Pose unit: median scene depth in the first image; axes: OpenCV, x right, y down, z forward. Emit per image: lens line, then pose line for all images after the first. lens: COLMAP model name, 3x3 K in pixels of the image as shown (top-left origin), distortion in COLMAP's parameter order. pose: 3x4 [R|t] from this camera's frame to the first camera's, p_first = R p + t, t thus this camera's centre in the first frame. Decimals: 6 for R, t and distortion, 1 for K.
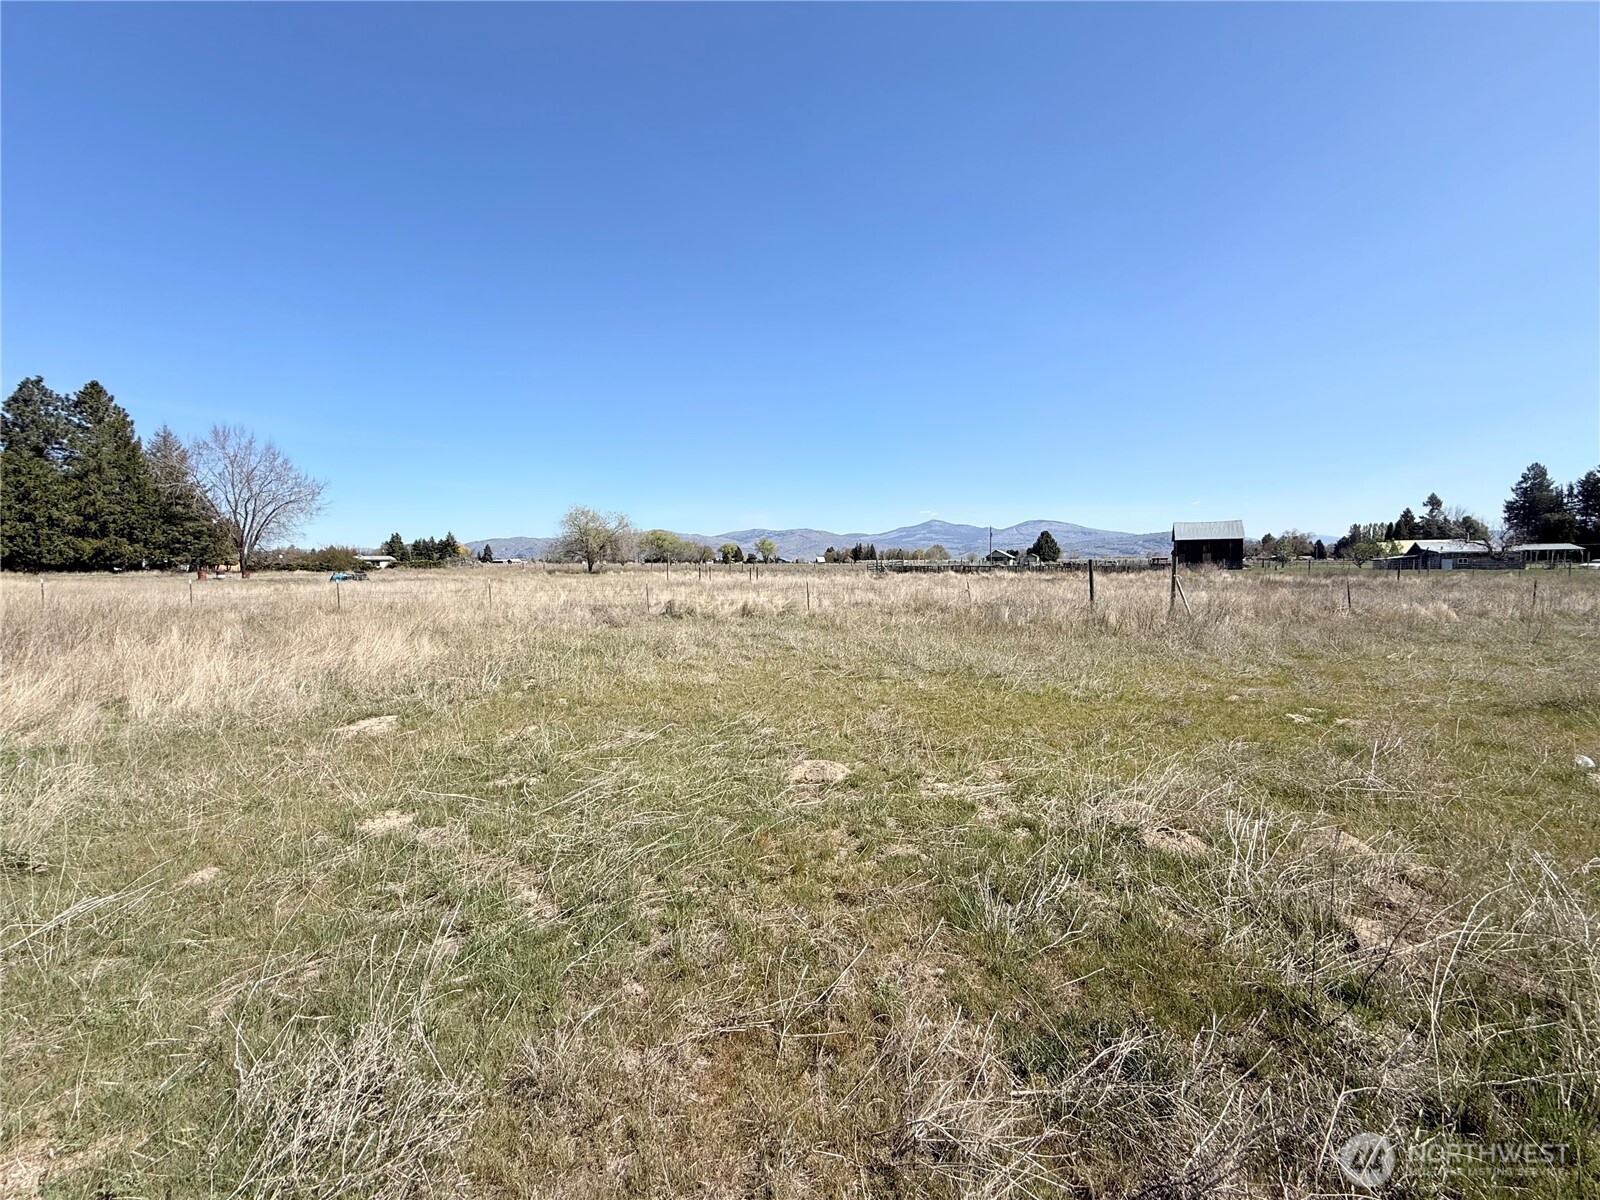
lens RADIAL K [[634.4, 0, 794.2], [0, 634.4, 600.6], [0, 0, 1]] dist [-0.000722, 0.000553]
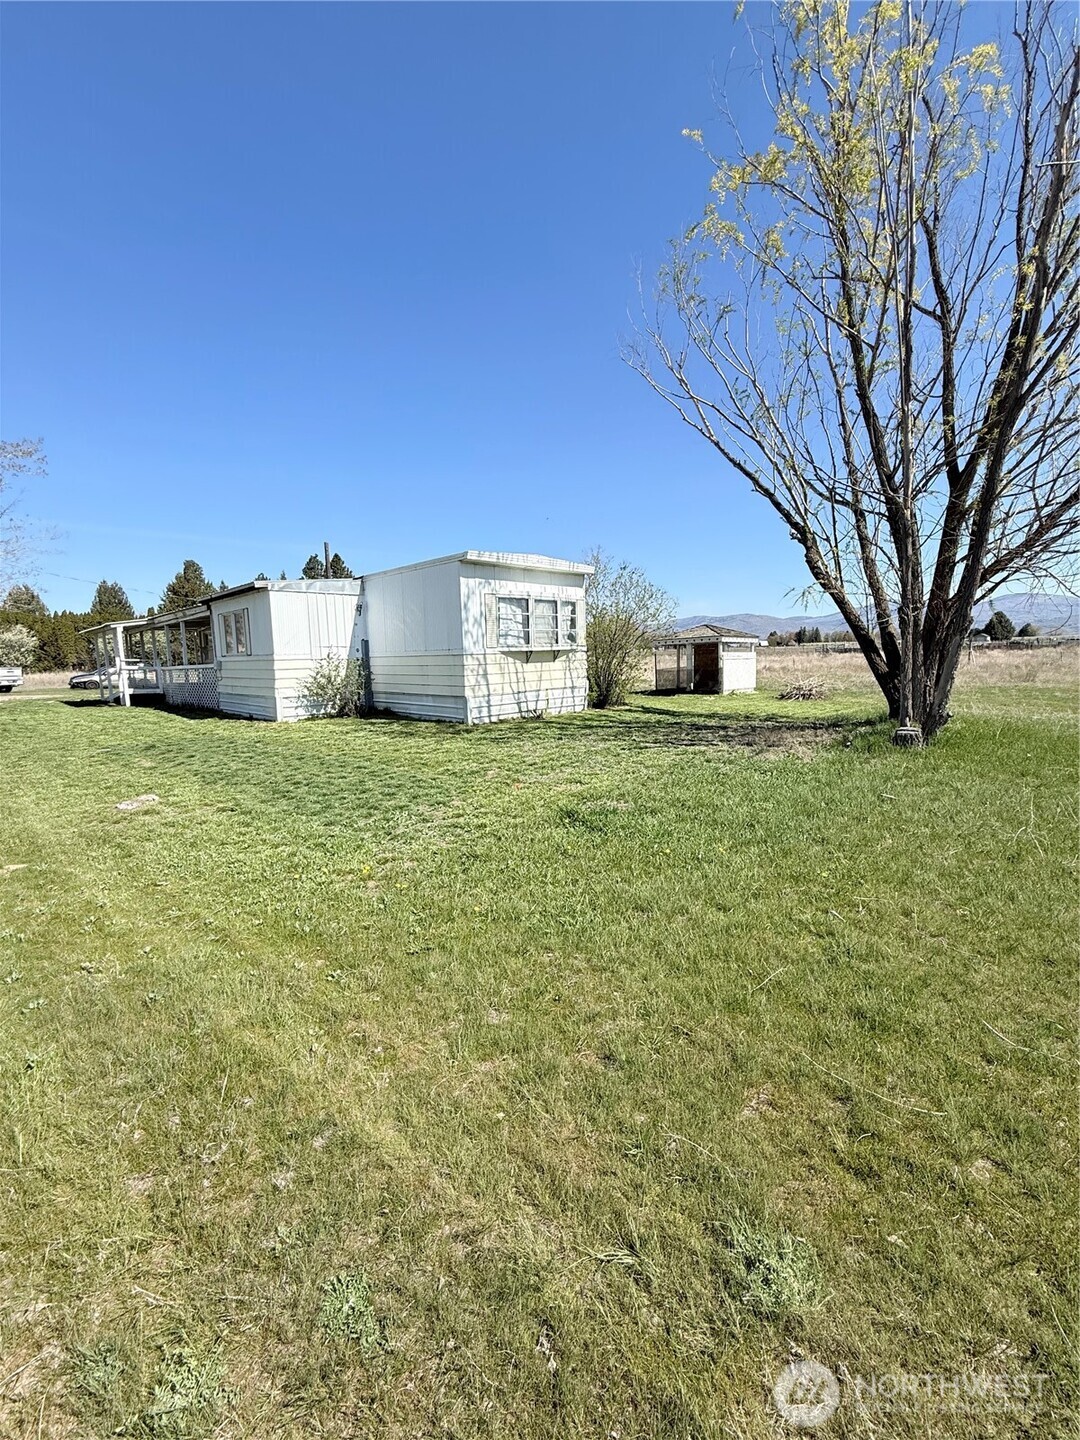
lens RADIAL K [[571.0, 0, 540.5], [0, 571.0, 714.3], [0, 0, 1]] dist [-0.000722, 0.000553]
pose [[0.947493, 0.014576, -0.319445, -0.035442], [0.002780, 0.998547, 0.053808, 0.012984], [0.319765, -0.051871, 0.946076, -0.251151]]
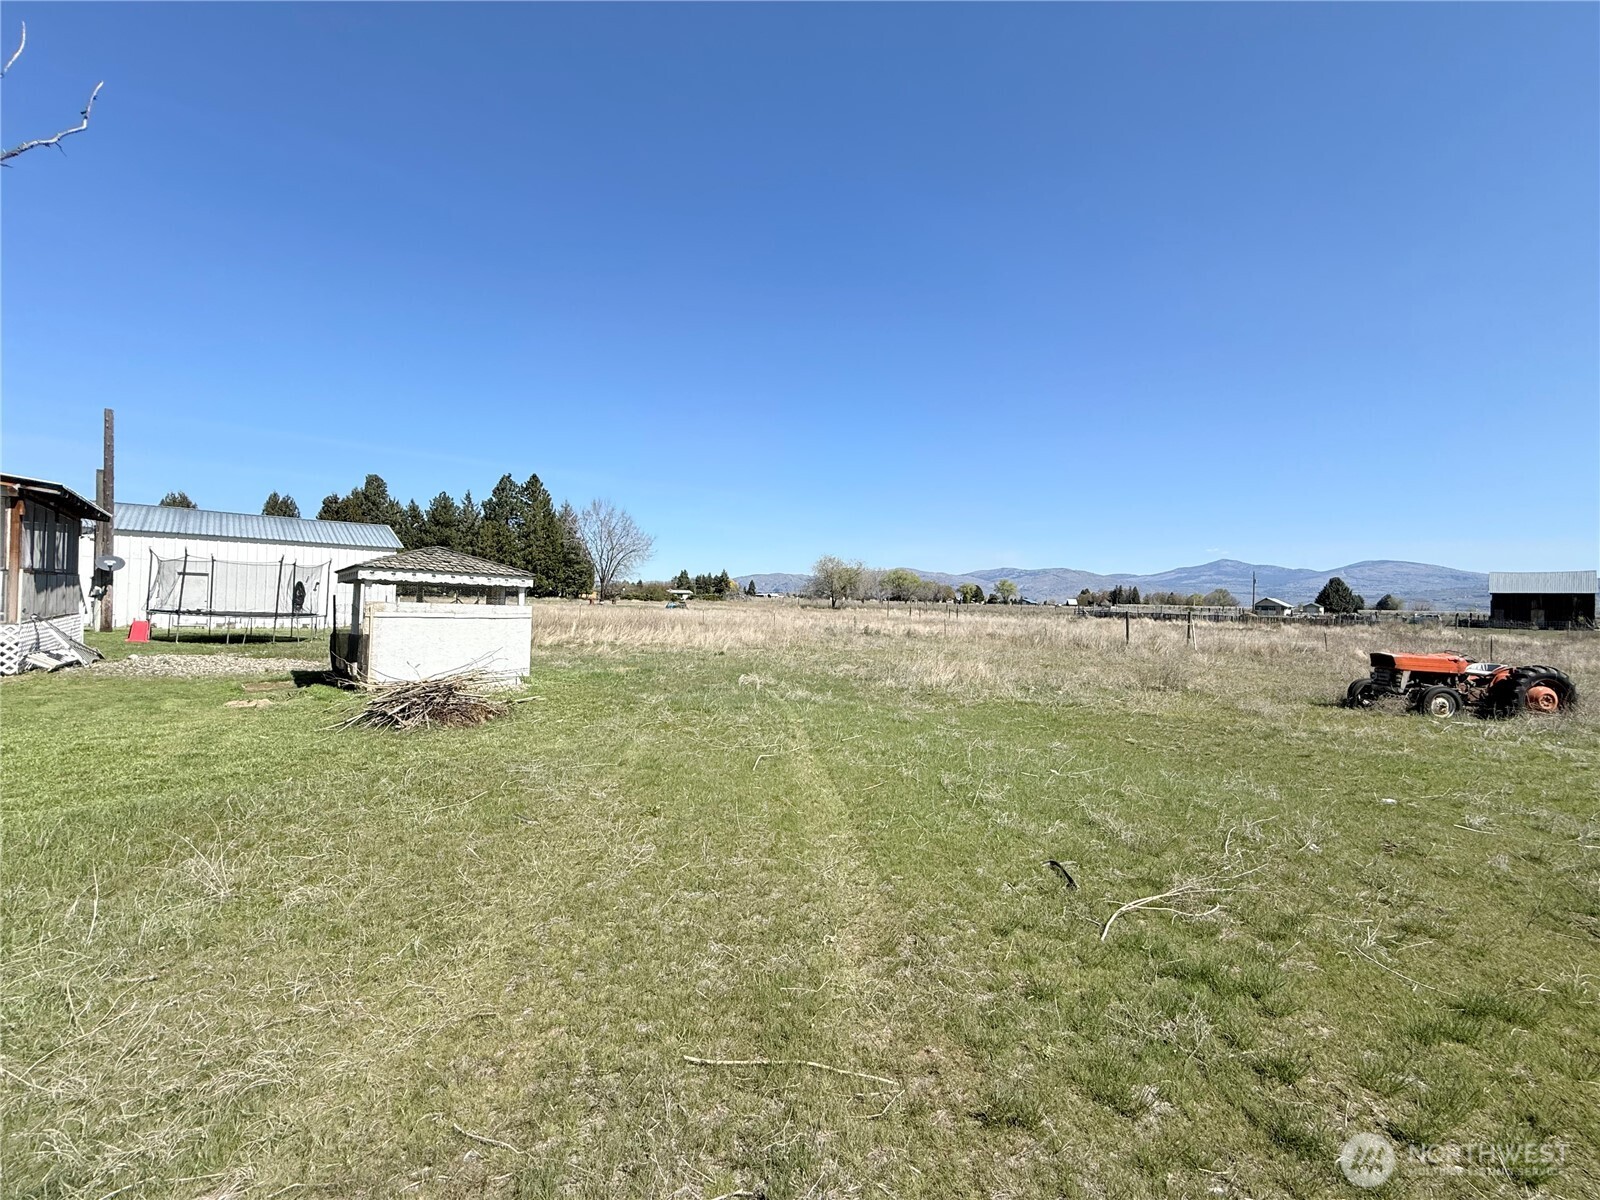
lens RADIAL K [[634.4, 0, 794.2], [0, 634.4, 600.6], [0, 0, 1]] dist [-0.000722, 0.000553]
pose [[0.928449, 0.029057, -0.370323, 0.049088], [-0.051049, 0.997458, -0.049724, 0.005035], [0.367936, 0.065071, 0.927571, -0.132183]]
